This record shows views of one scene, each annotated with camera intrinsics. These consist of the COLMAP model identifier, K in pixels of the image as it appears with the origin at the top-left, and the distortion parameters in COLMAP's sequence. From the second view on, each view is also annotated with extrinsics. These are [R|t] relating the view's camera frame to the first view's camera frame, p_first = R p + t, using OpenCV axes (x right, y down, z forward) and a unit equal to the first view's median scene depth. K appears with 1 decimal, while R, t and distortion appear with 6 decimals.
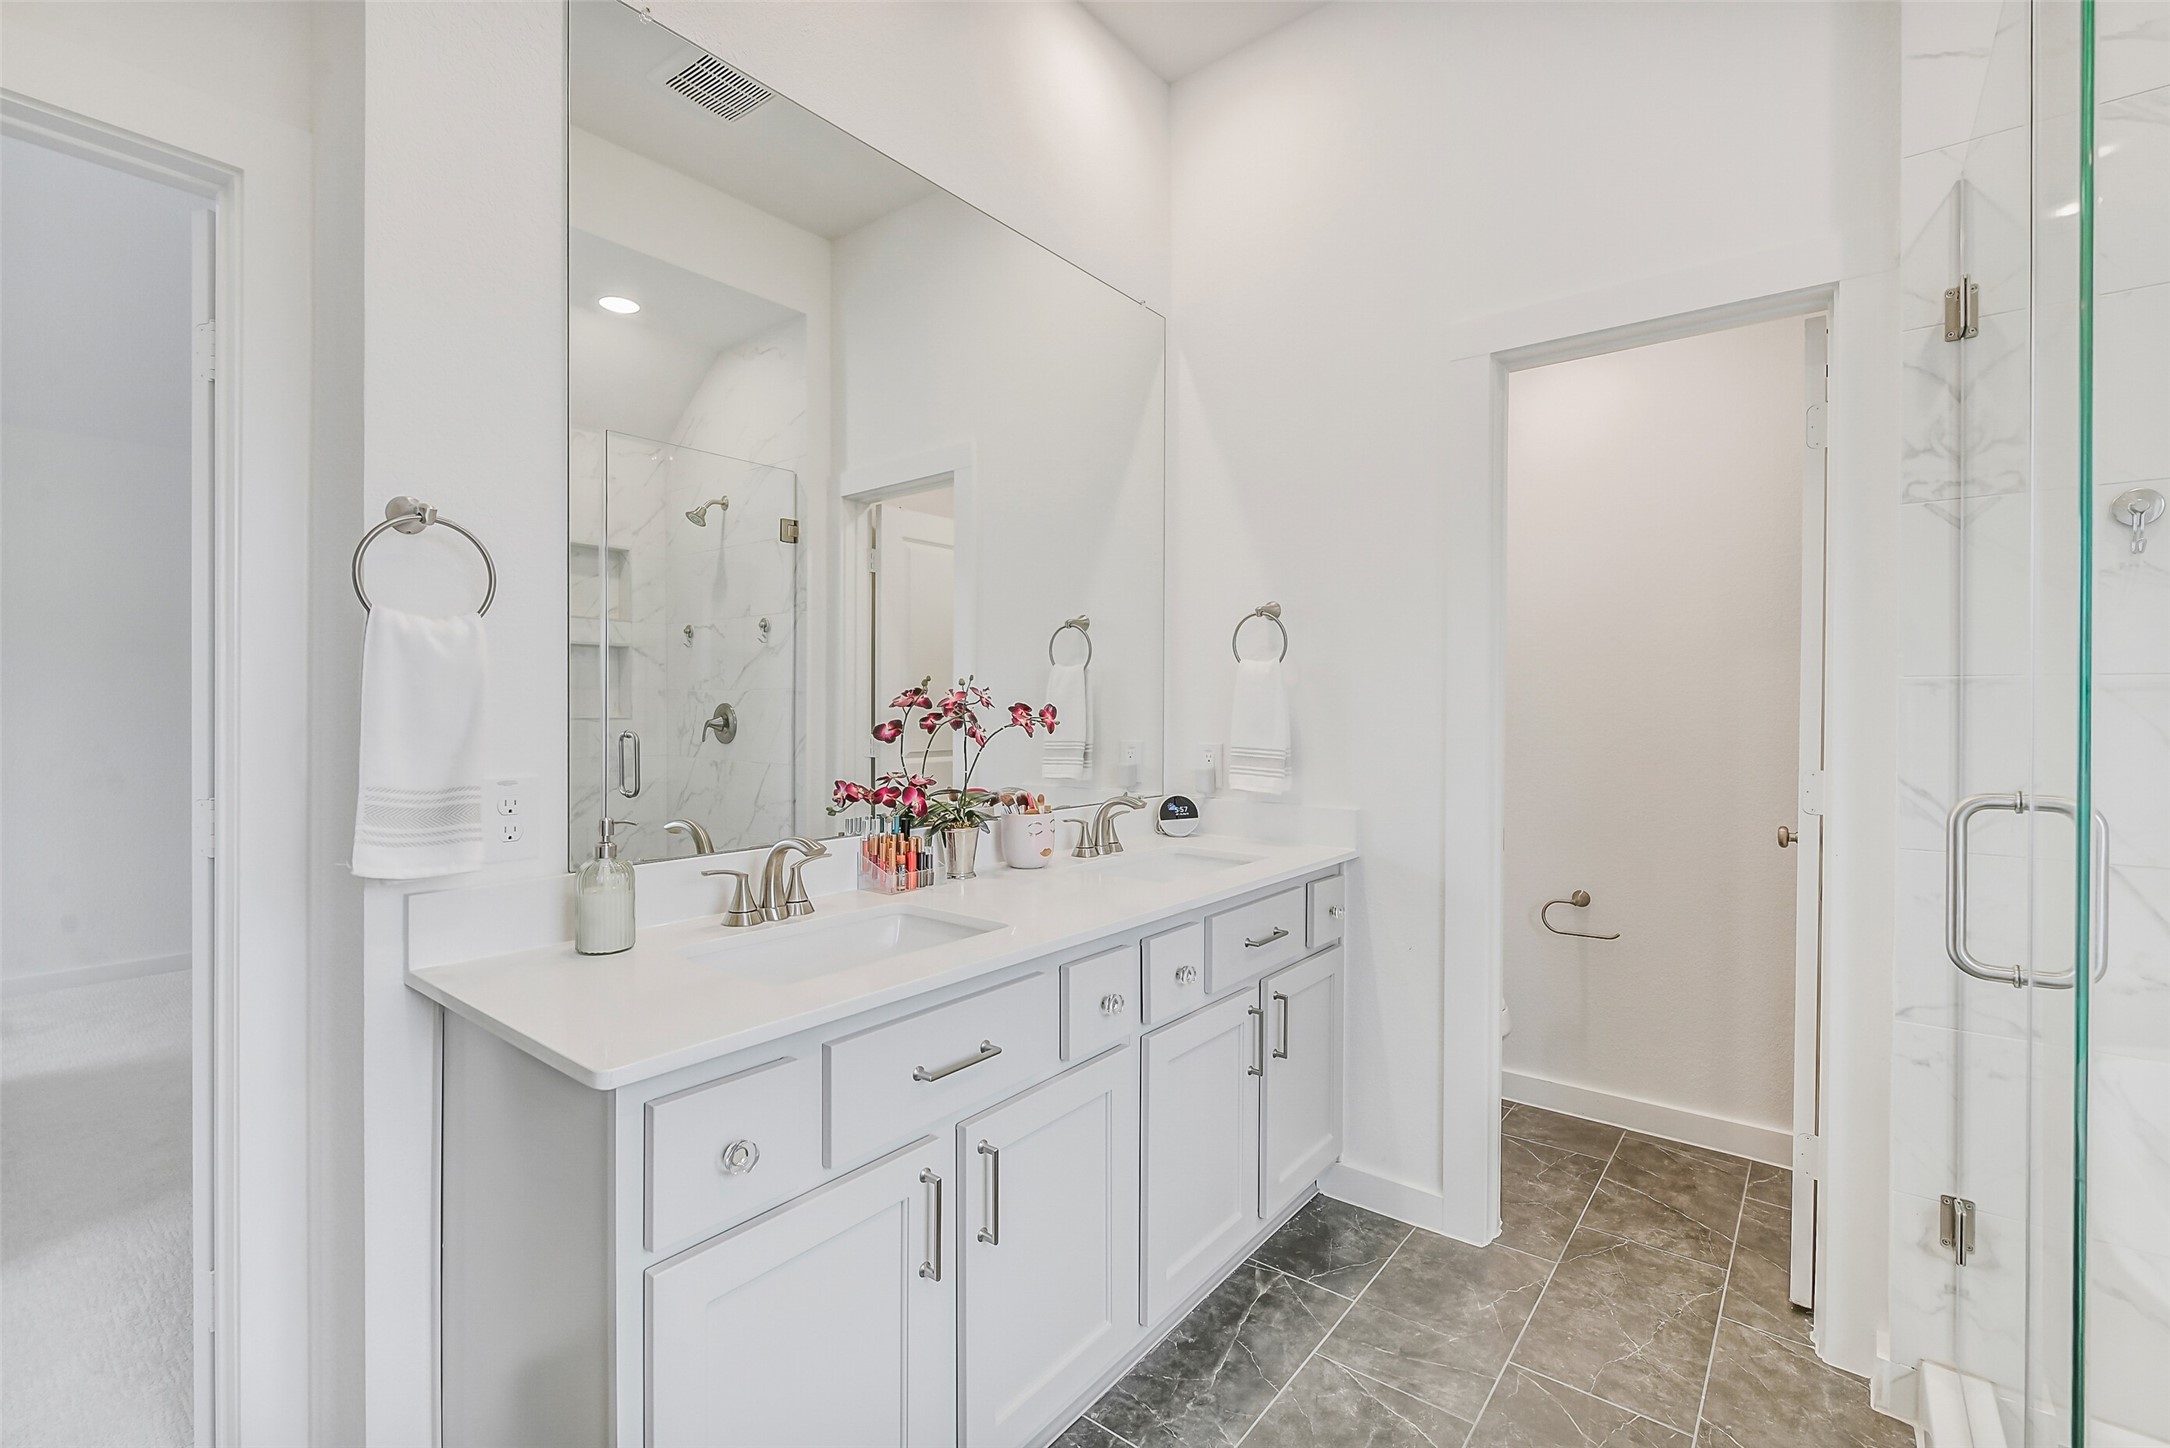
lens RADIAL K [[946.1, 0, 1085.6], [0, 946.1, 715.1], [0, 0, 1]] dist [0.000946, -0.000800]
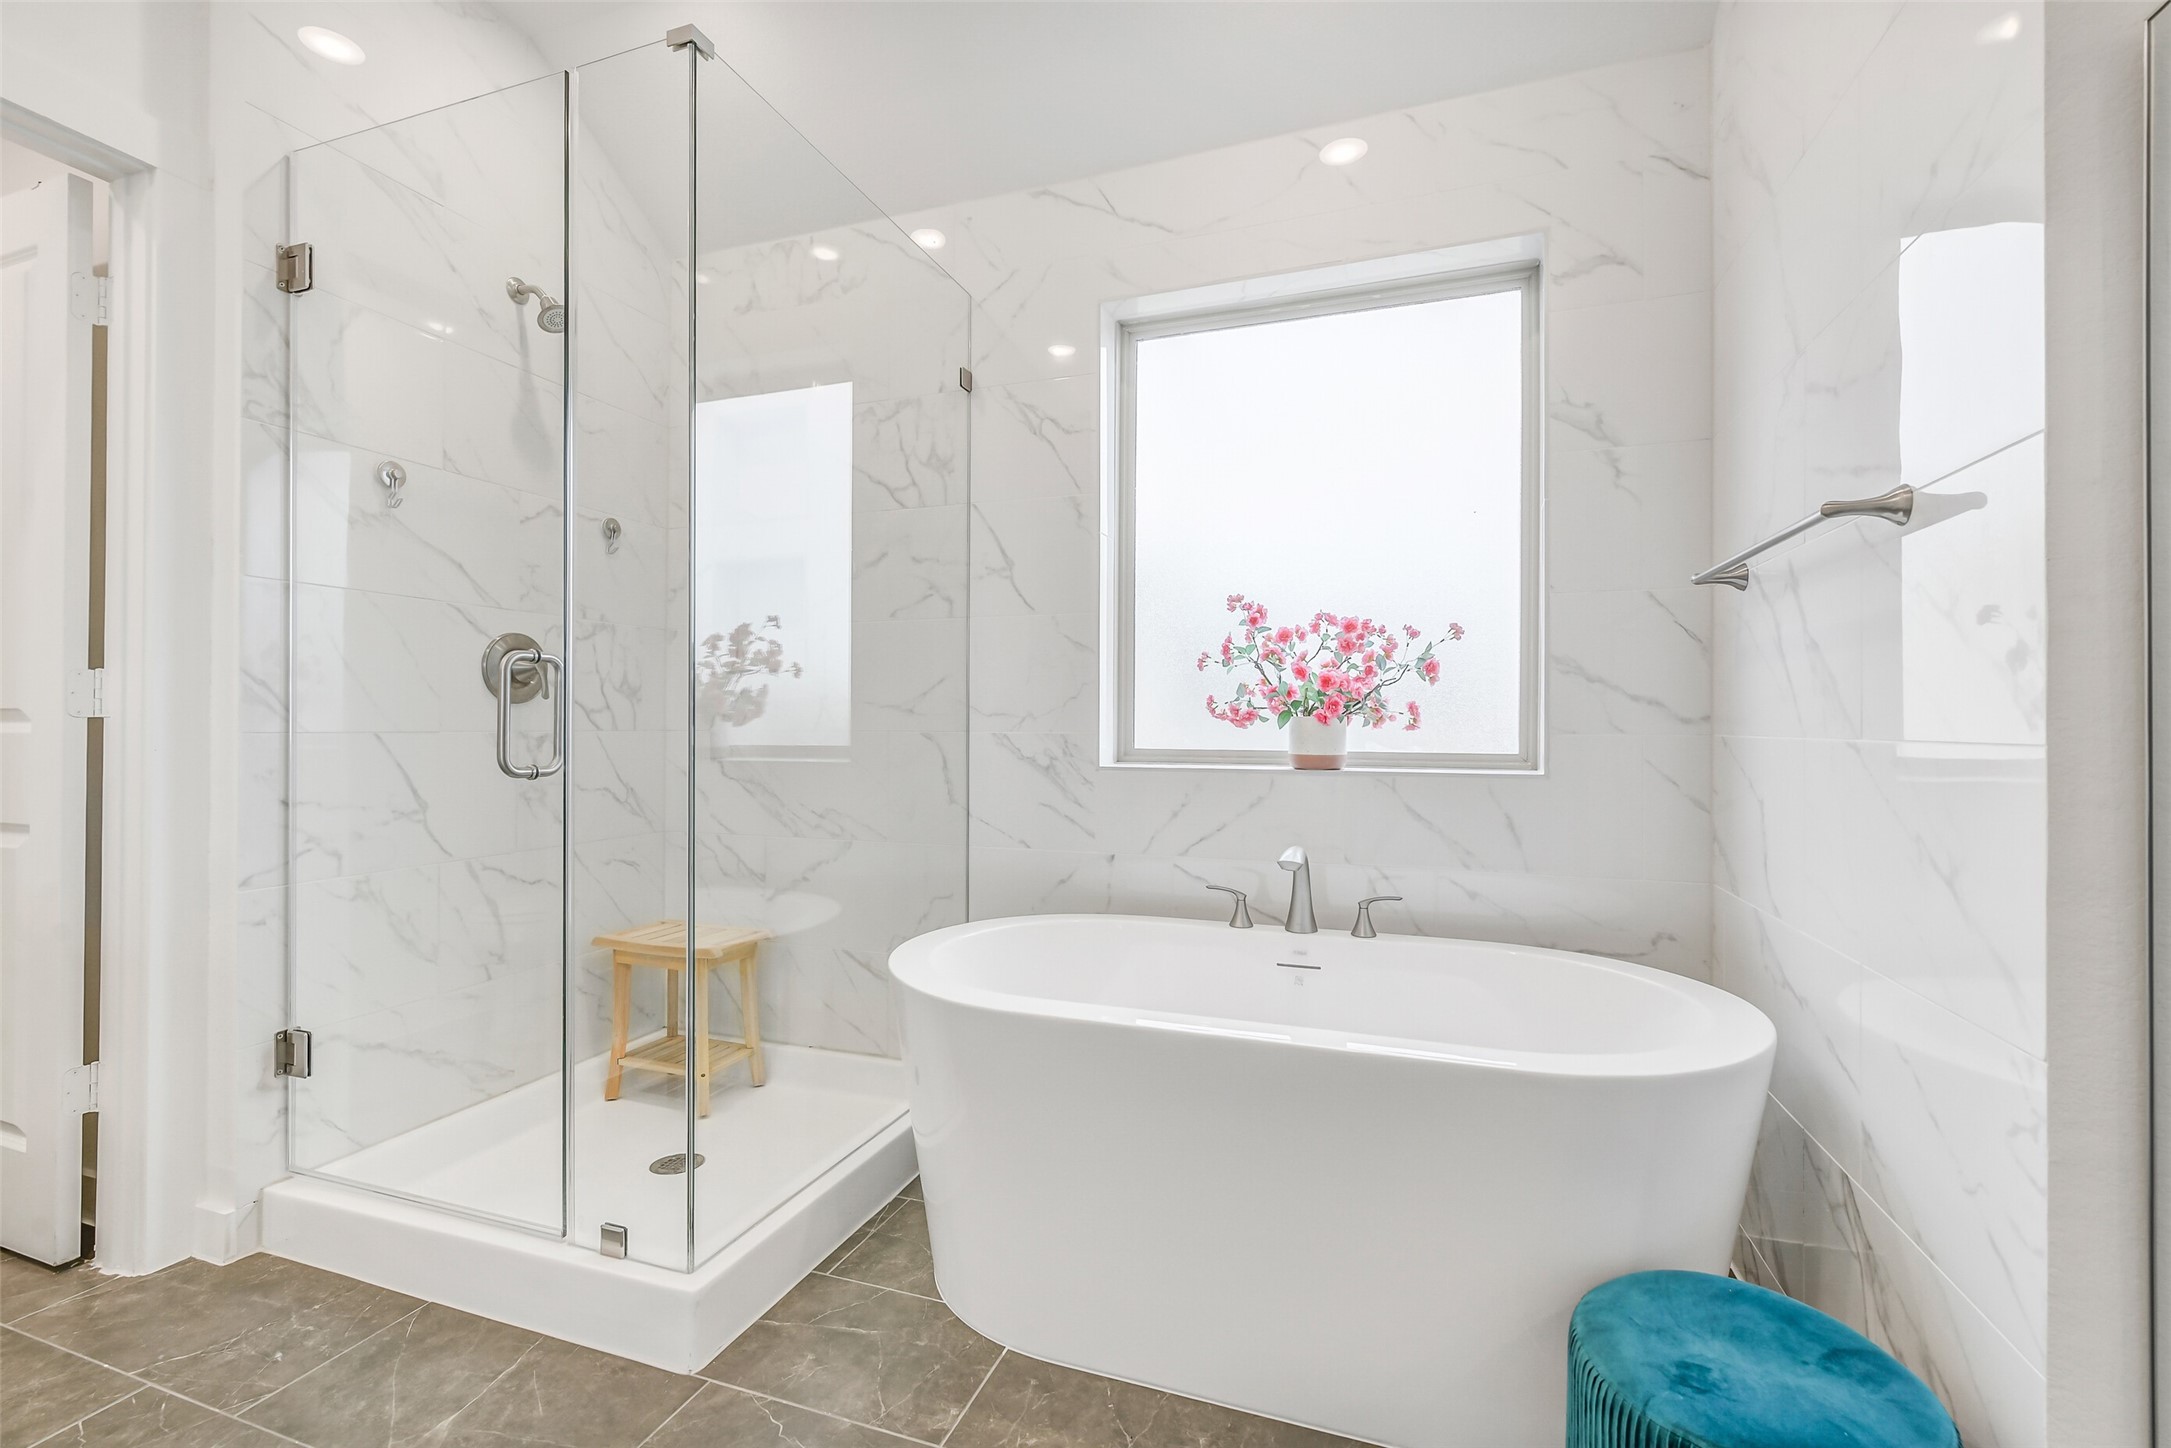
lens RADIAL K [[941.9, 0, 1090.8], [0, 941.9, 721.2], [0, 0, 1]] dist [-0.007677, 0.000245]
pose [[-0.325948, -0.005298, 0.945373, -0.400657], [0.004156, 0.999967, 0.007037, 0.104163], [-0.945379, 0.006223, -0.325915, 0.358897]]
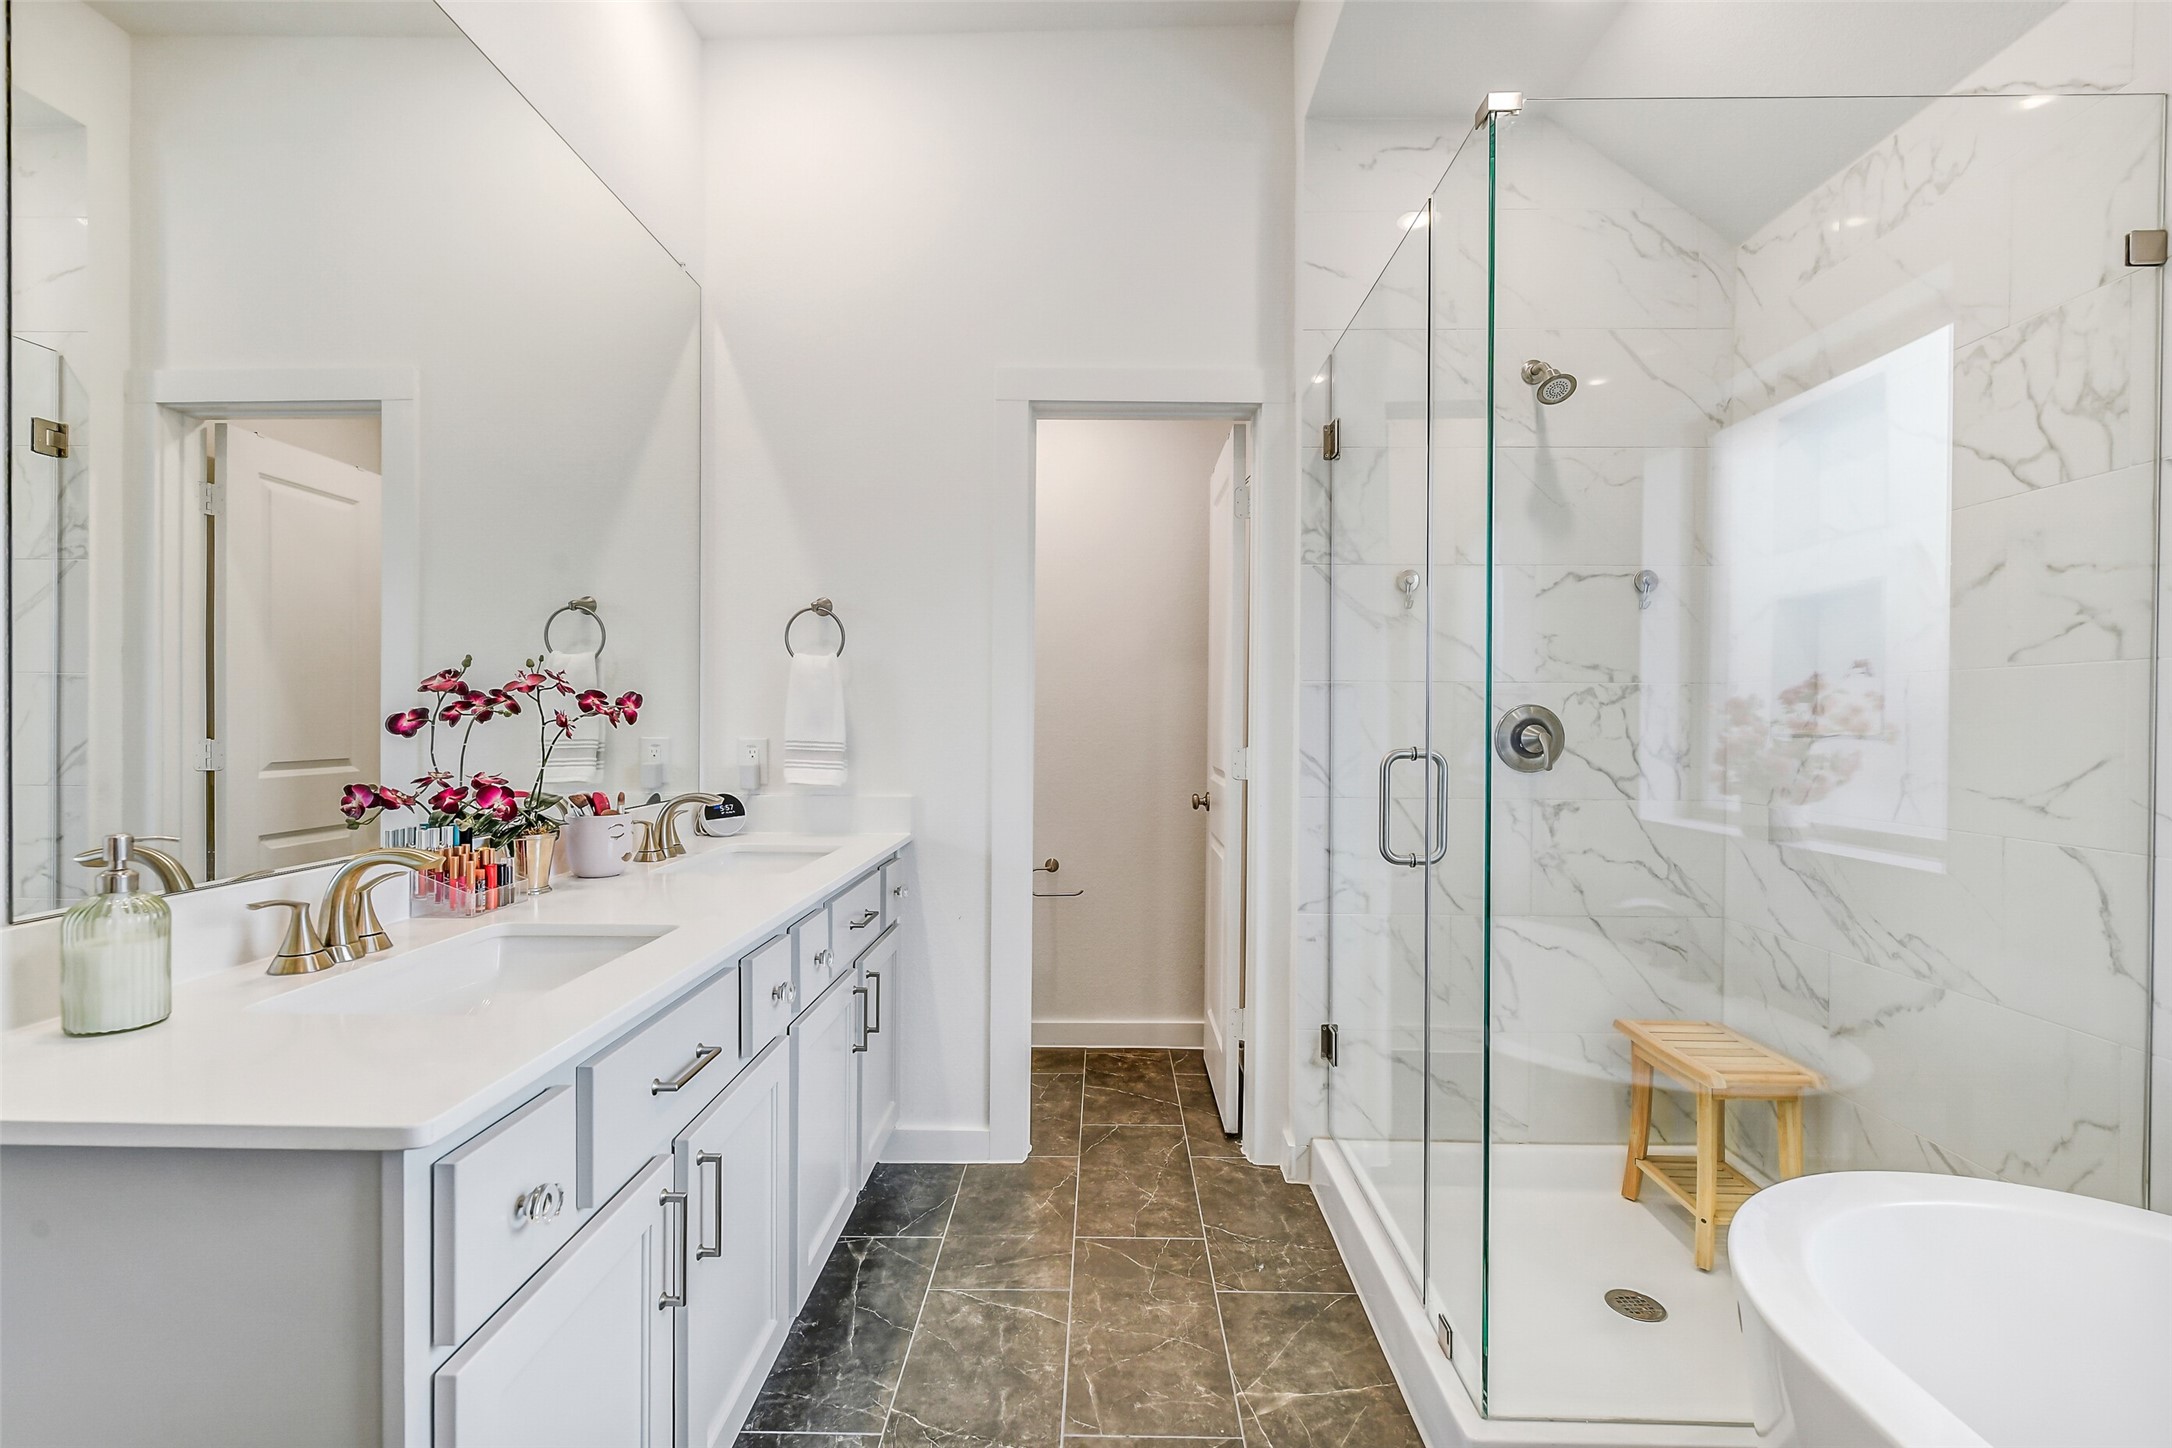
lens RADIAL K [[948.0, 0, 1091.3], [0, 948.0, 728.7], [0, 0, 1]] dist [0.000943, -0.000262]
pose [[0.794621, -0.005747, 0.607078, -0.249605], [0.003253, 0.999981, 0.005208, 0.021295], [-0.607097, -0.002164, 0.794625, 0.018796]]
